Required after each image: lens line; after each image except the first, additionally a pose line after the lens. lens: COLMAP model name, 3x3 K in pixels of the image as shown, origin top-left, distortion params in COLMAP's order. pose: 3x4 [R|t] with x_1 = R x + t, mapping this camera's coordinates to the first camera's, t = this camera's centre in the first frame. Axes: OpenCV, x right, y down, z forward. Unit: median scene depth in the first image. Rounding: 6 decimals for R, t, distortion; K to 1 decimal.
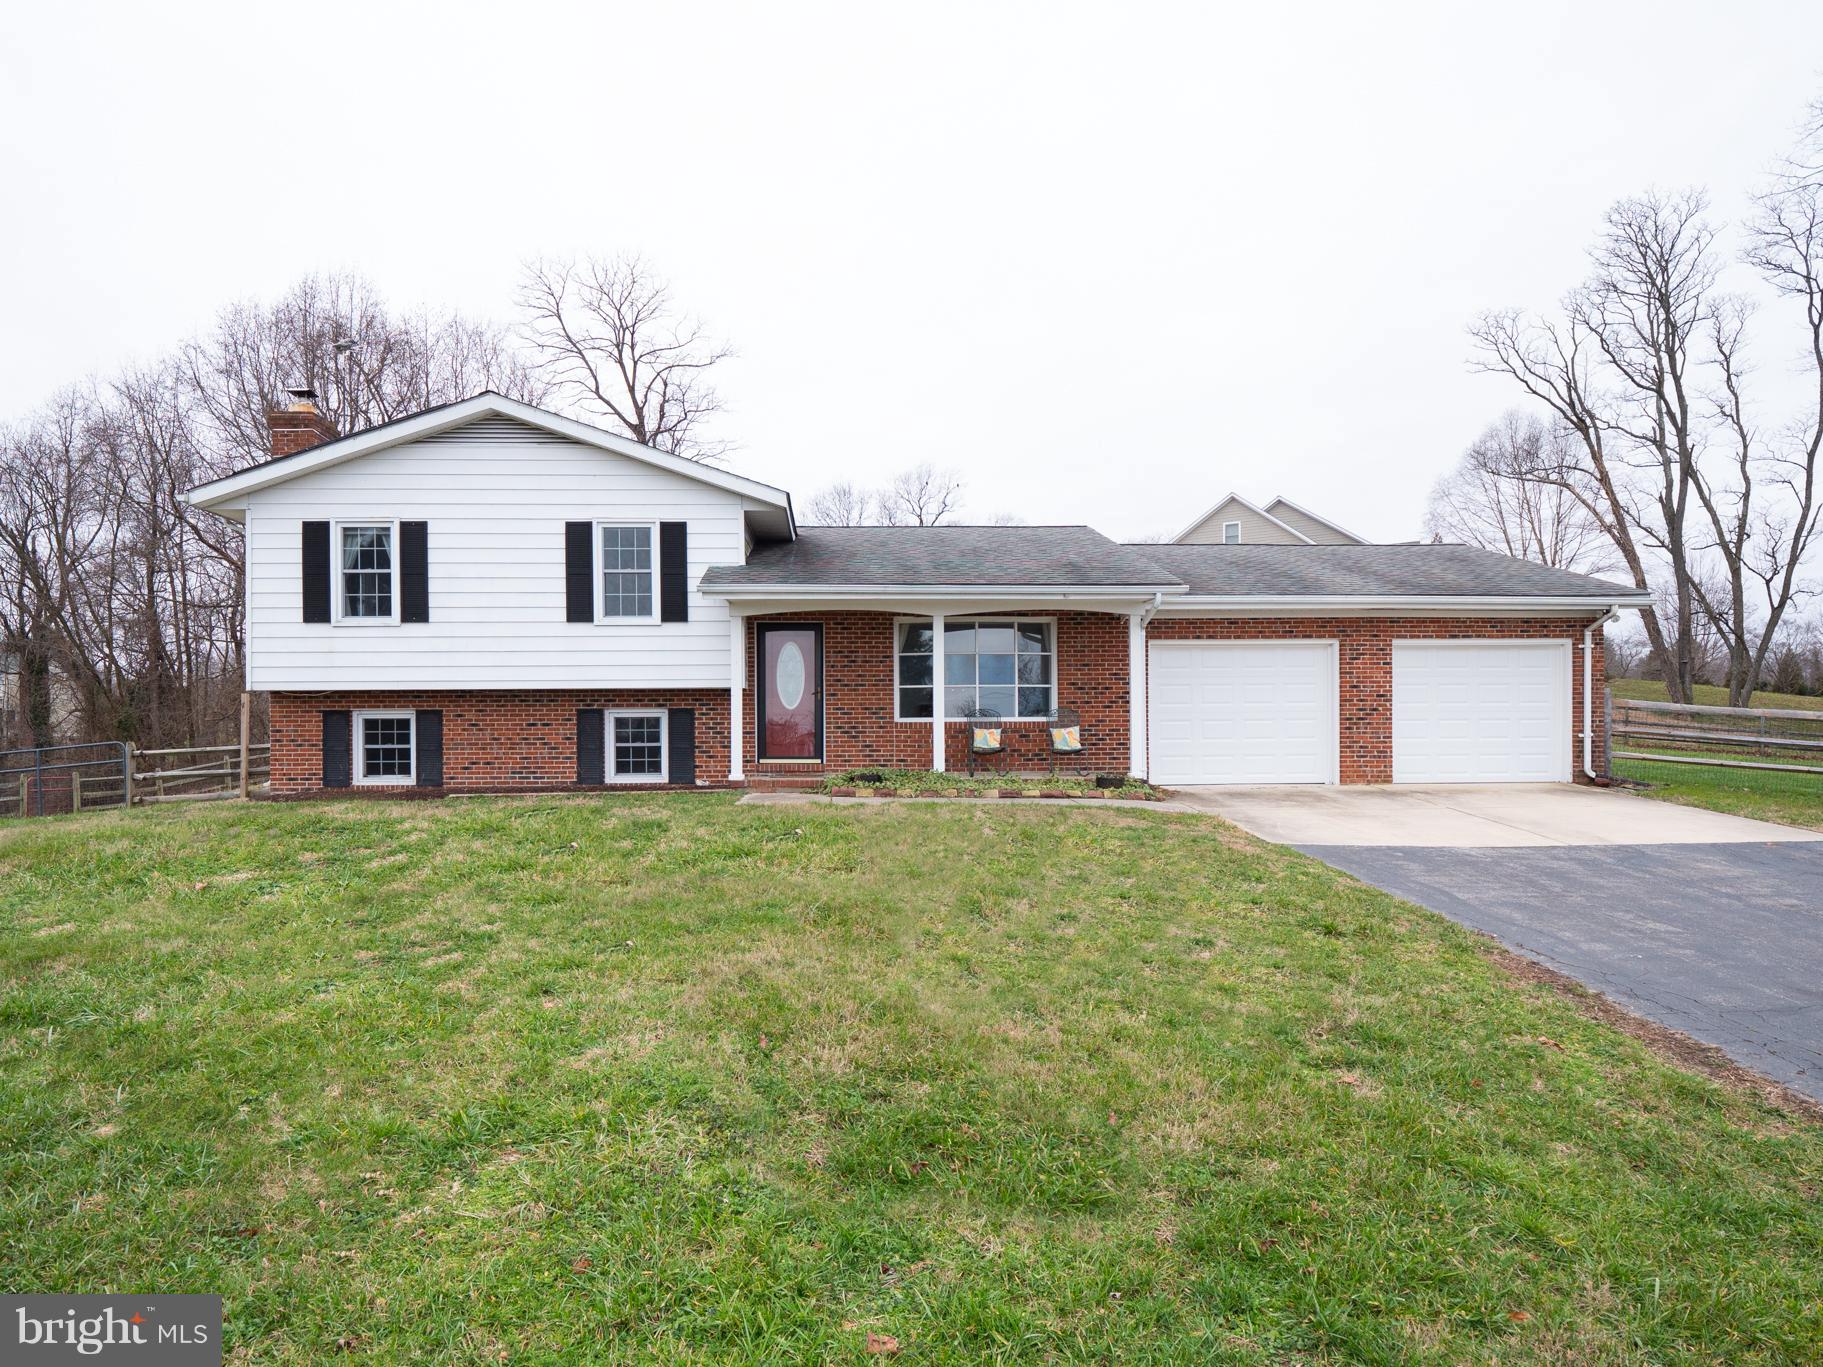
lens RADIAL K [[1061.8, 0, 889.6], [0, 1061.8, 736.9], [0, 0, 1]] dist [-0.005966, -0.003011]
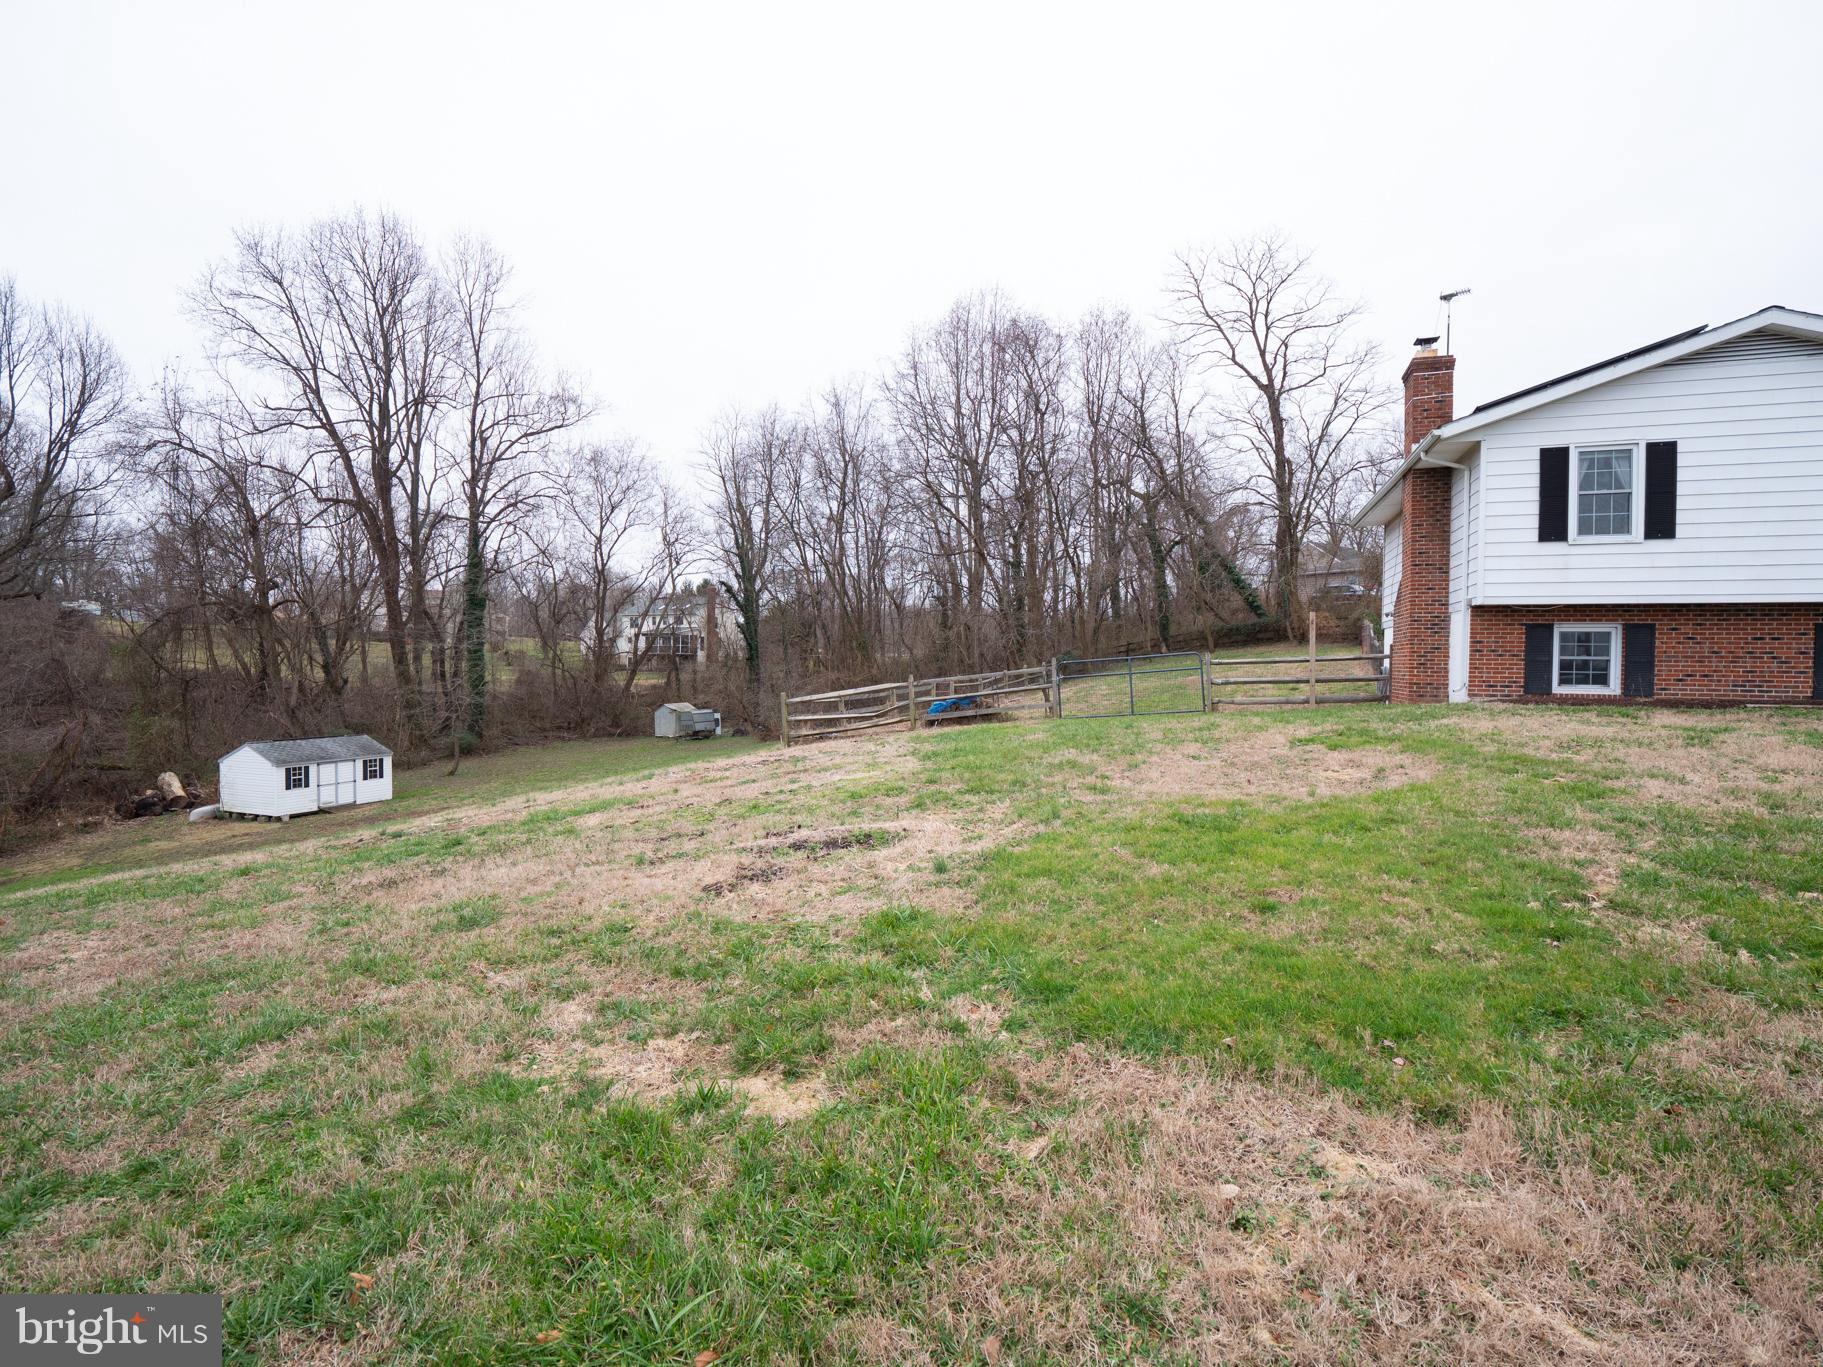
lens RADIAL K [[903.5, 0, 910.0], [0, 903.5, 678.2], [0, 0, 1]] dist [-0.005081, -0.000943]
pose [[0.927628, 0.026534, -0.372562, -0.737583], [-0.021995, 0.999623, 0.016429, 0.028484], [0.372857, -0.007046, 0.927862, -0.090704]]
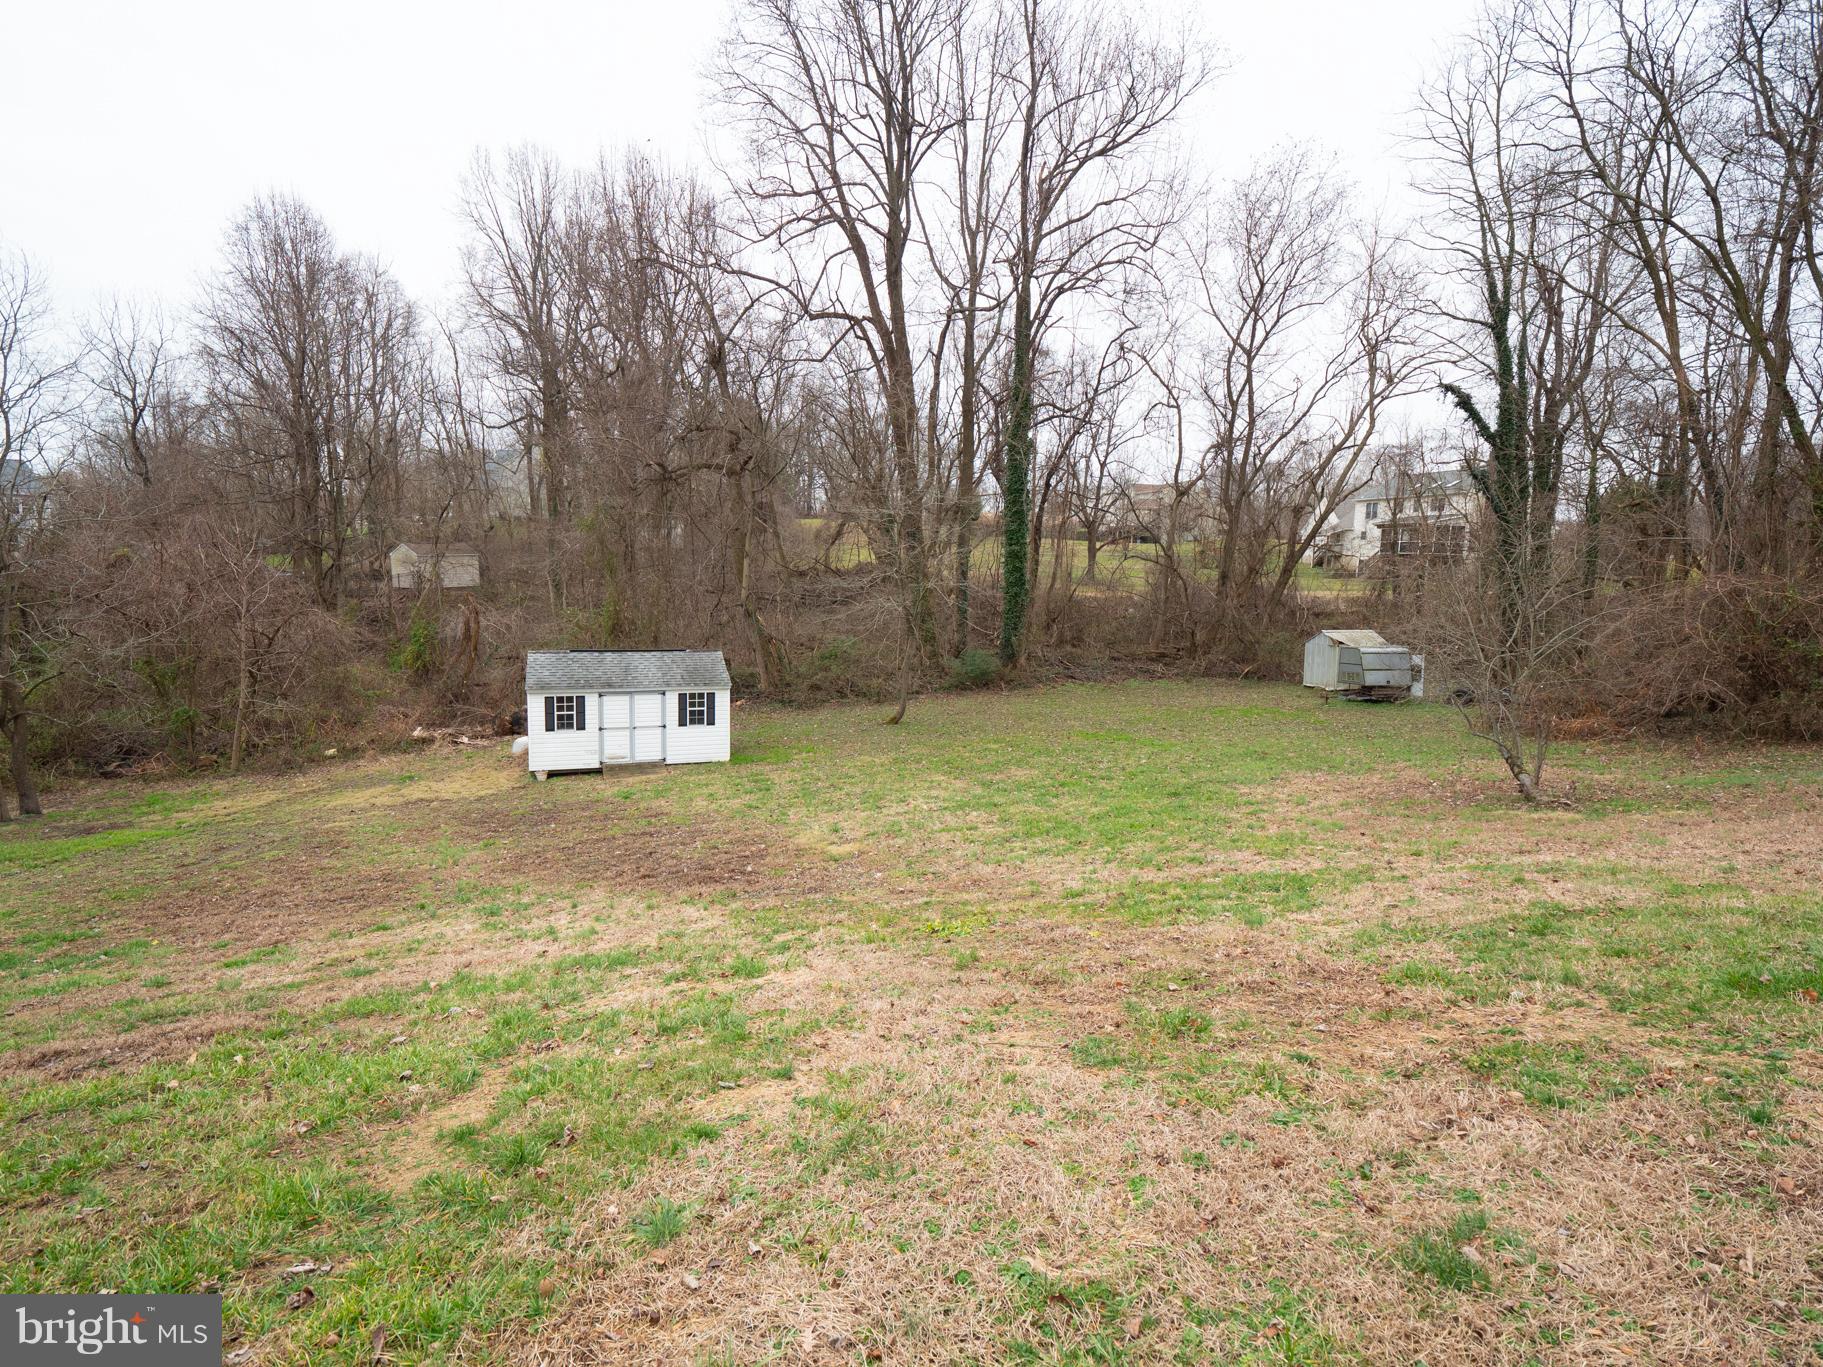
lens RADIAL K [[903.5, 0, 910.0], [0, 903.5, 678.2], [0, 0, 1]] dist [-0.005081, -0.000943]
pose [[0.355858, 0.142683, -0.923584, -1.503724], [-0.036722, 0.989648, 0.138740, 0.076845], [0.933818, -0.015456, 0.357414, 1.439249]]
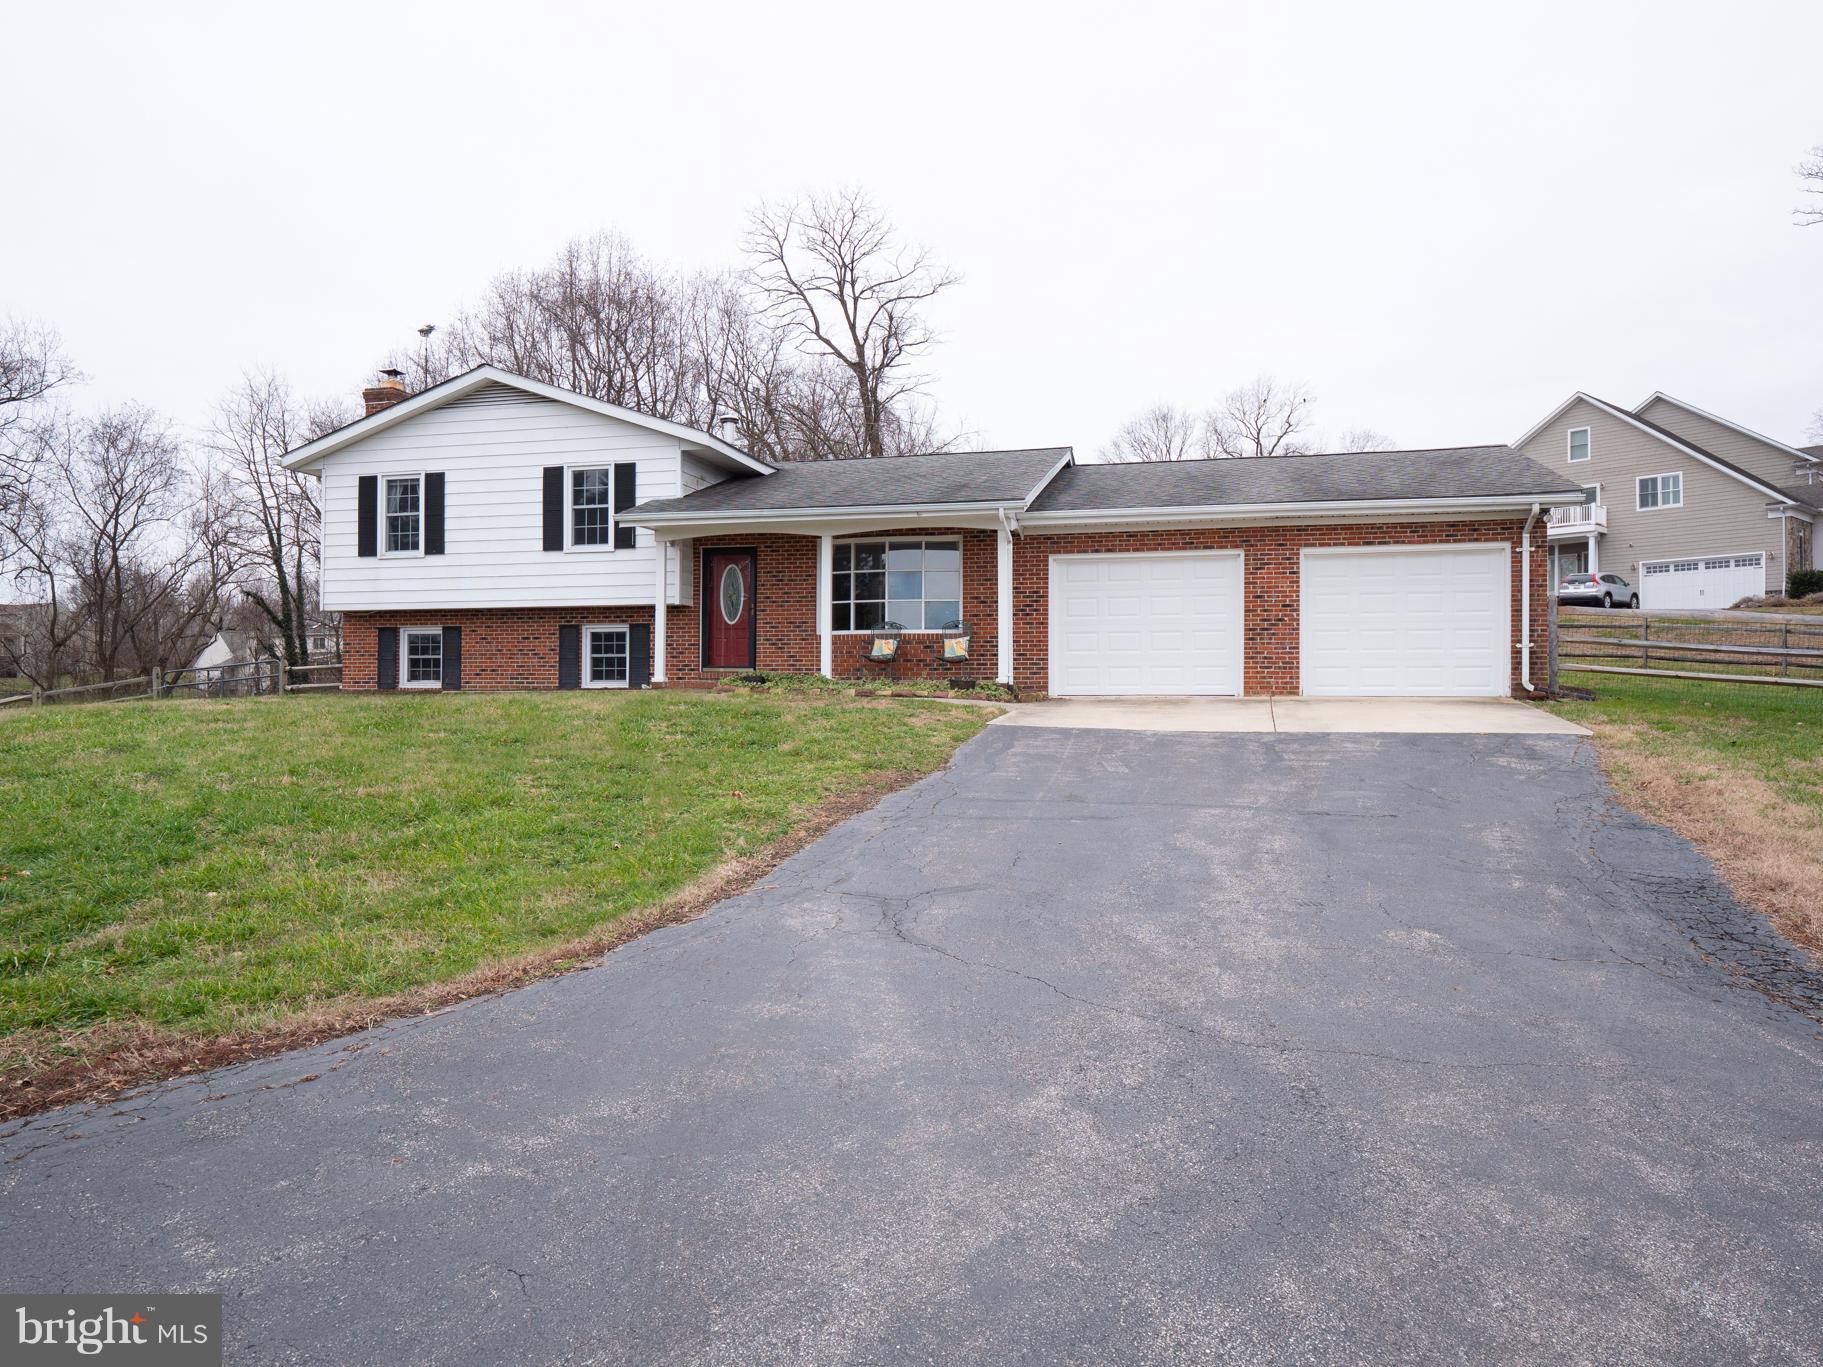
lens RADIAL K [[1238.4, 0, 911.5], [0, 1238.4, 683.5], [0, 0, 1]] dist [-0.002233, 0.003648]
pose [[0.955855, 0.005063, -0.293794, 0.467745], [-0.010609, 0.999794, -0.017288, 0.056559], [0.293646, 0.019641, 0.955712, -0.194710]]
